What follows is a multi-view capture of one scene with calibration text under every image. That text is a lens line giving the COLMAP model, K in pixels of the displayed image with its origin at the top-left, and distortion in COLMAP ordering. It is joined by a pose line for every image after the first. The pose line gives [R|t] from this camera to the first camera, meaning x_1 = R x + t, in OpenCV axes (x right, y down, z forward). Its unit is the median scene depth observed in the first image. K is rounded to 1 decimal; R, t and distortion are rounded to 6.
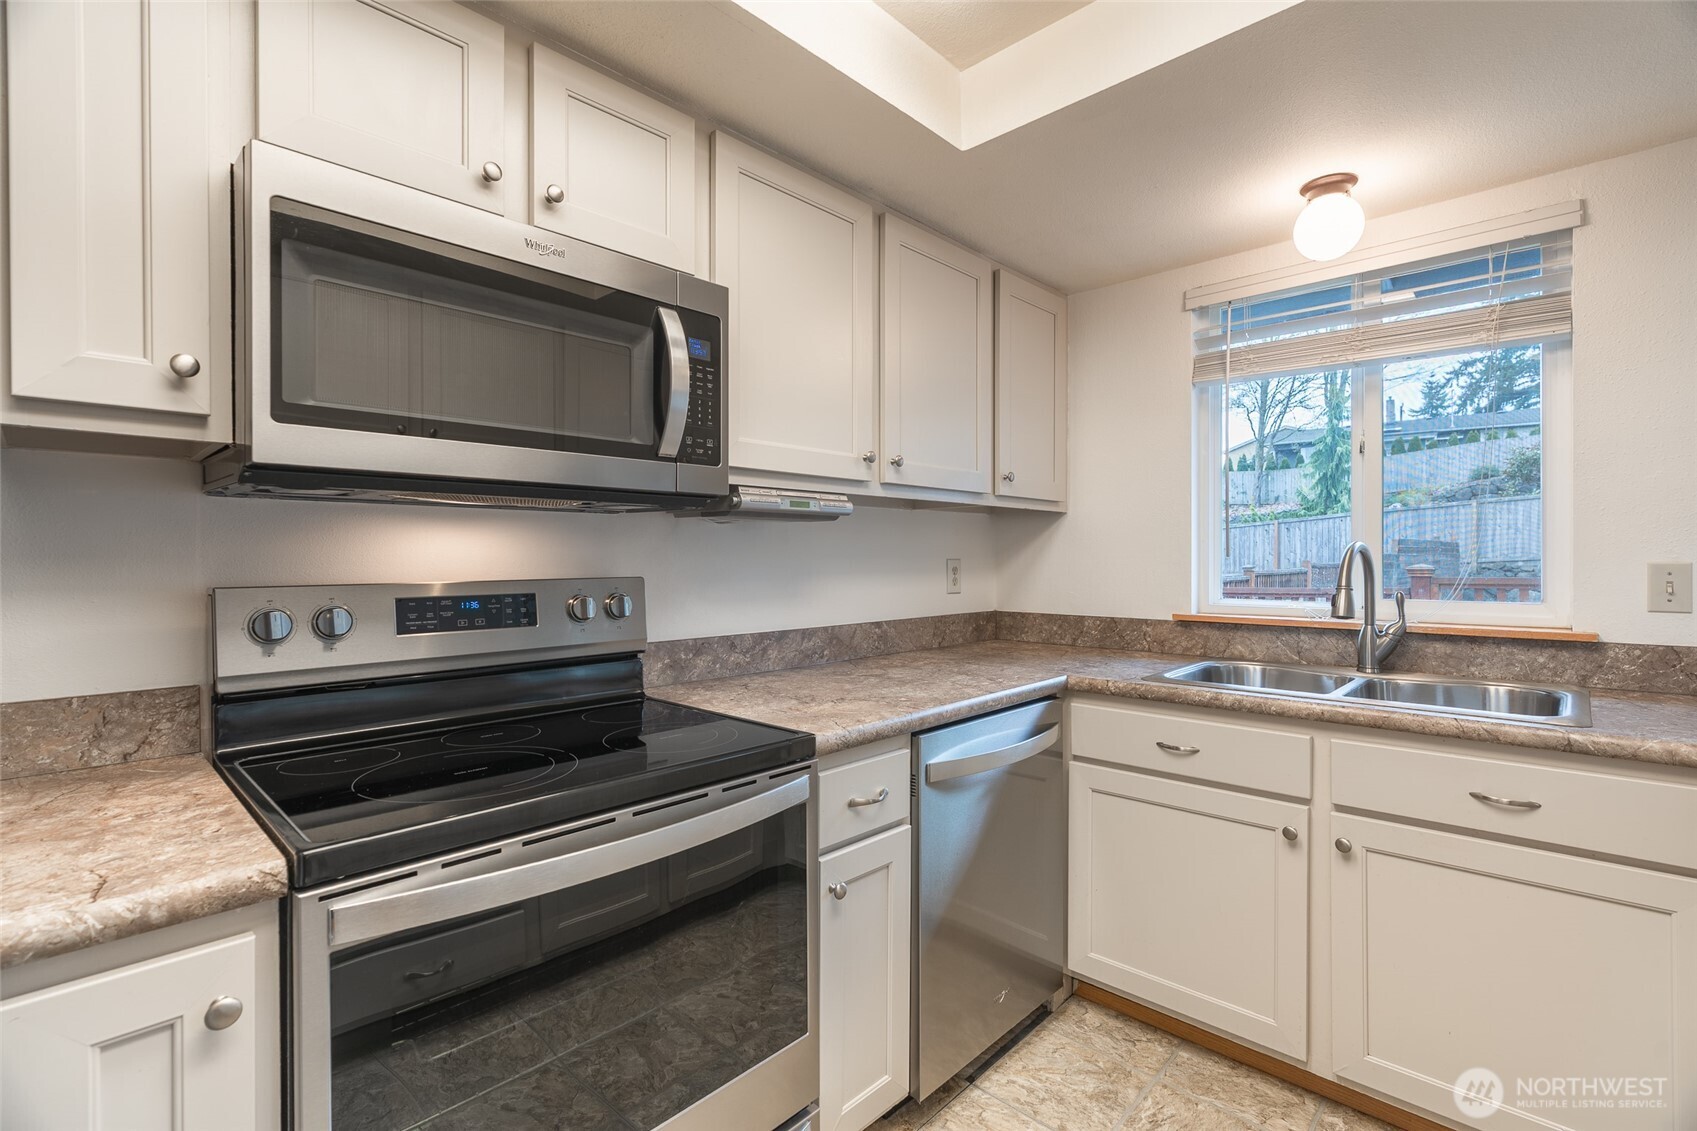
lens RADIAL K [[769.0, 0, 838.5], [0, 769.0, 566.0], [0, 0, 1]] dist [-0.001146, 0.001521]
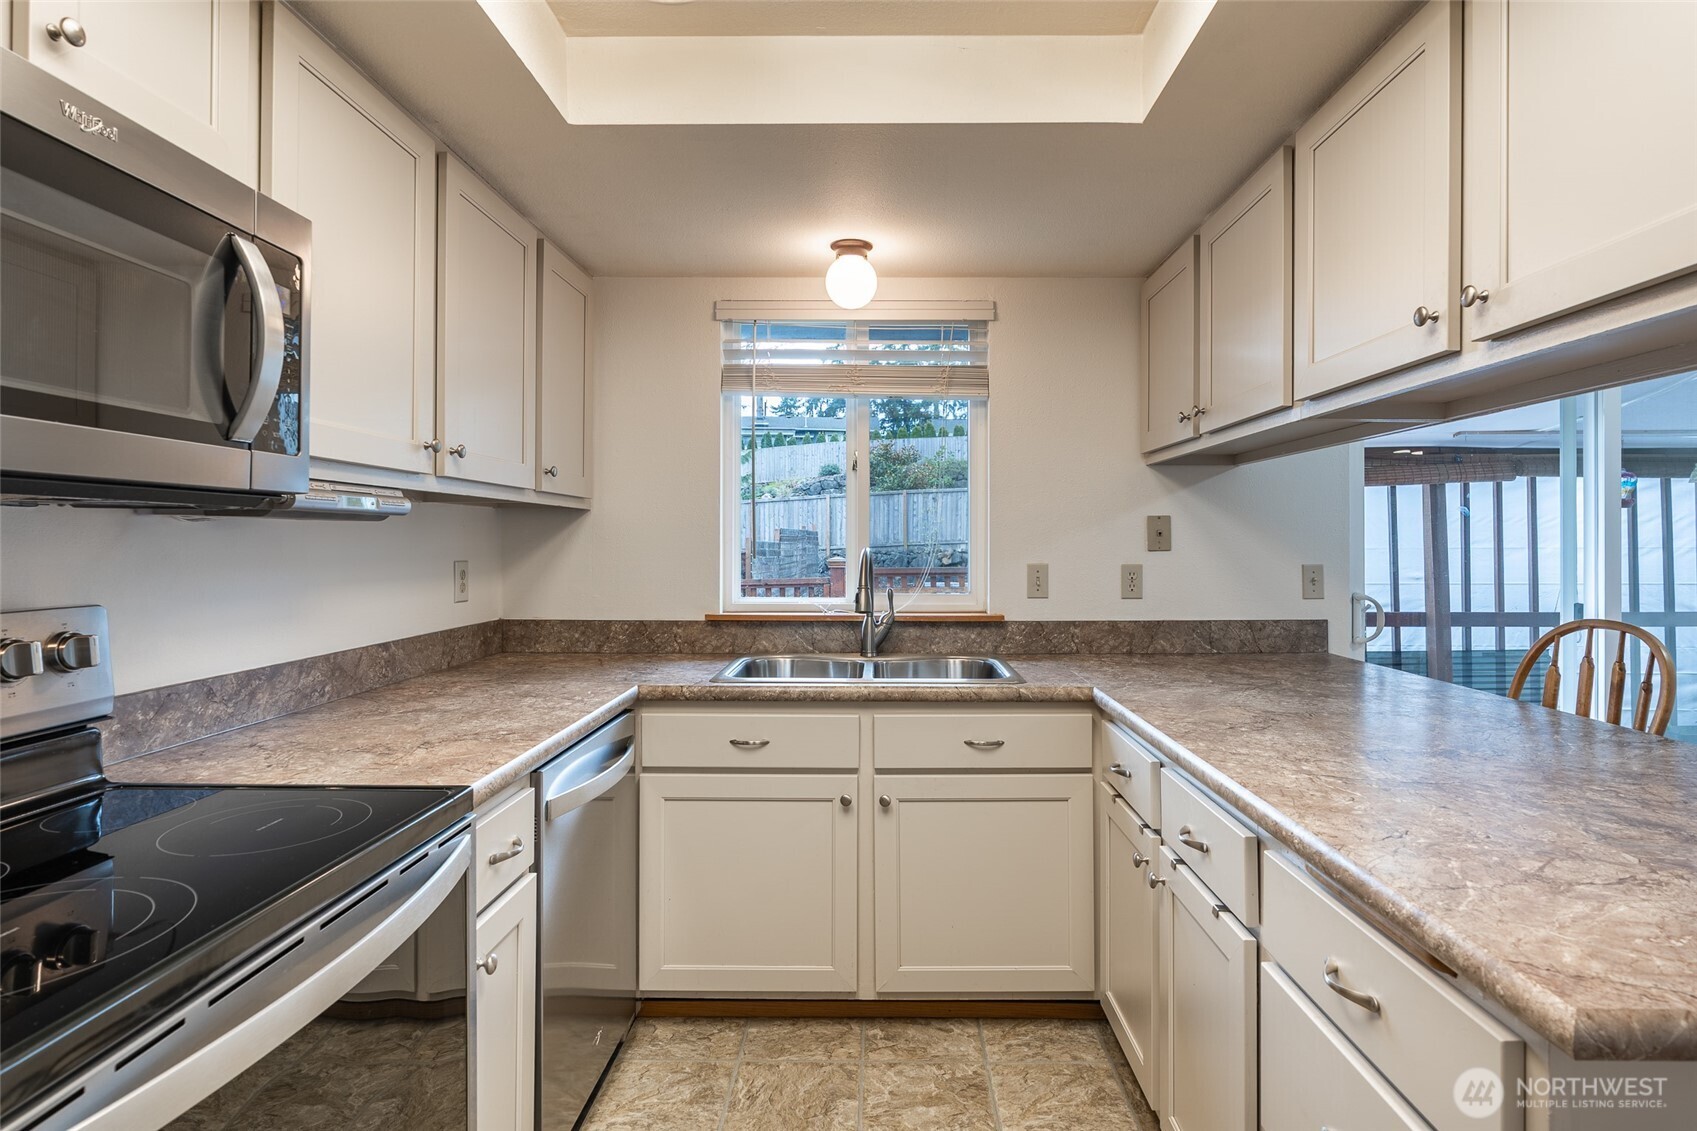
lens RADIAL K [[885.9, 0, 859.7], [0, 885.9, 543.9], [0, 0, 1]] dist [-0.005212, 0.002800]
pose [[0.735147, 0.002151, 0.677904, -0.288473], [0.003347, 0.999971, -0.006802, -0.030379], [-0.677900, 0.007270, 0.735119, -0.005434]]
